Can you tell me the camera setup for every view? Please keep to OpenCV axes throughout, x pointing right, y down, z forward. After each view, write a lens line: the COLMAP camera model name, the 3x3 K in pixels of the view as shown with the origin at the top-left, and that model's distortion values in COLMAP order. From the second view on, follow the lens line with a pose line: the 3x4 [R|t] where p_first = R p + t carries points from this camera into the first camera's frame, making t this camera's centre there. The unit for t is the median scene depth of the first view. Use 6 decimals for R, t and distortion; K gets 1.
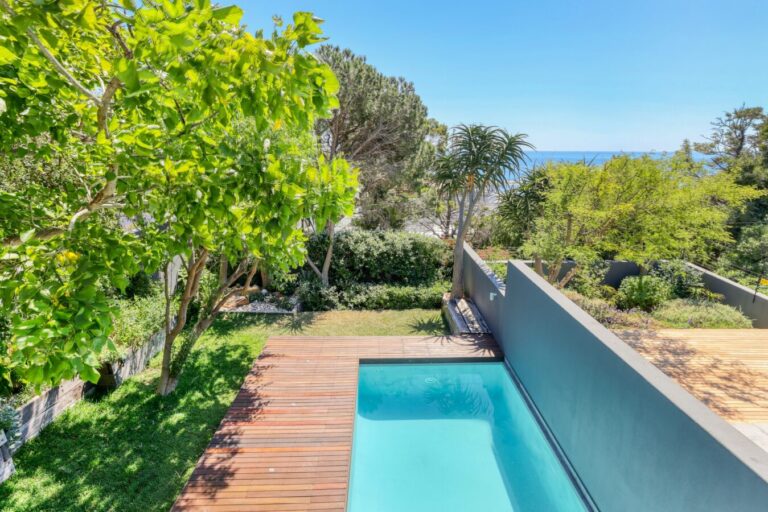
lens RADIAL K [[389.2, 0, 395.7], [0, 389.2, 259.8], [0, 0, 1]] dist [0.002806, 0.002175]
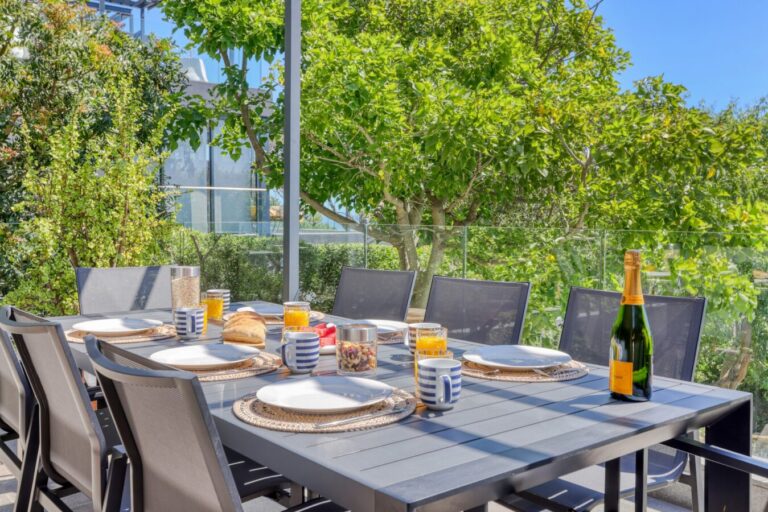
lens RADIAL K [[736.3, 0, 382.5], [0, 736.3, 255.5], [0, 0, 1]] dist [0.010456, 0.000000]
pose [[0.616497, 0.044536, -0.786096, 1.017796], [-0.212519, 0.970755, -0.111671, 0.423673], [0.758134, 0.235905, 0.607933, -1.248310]]
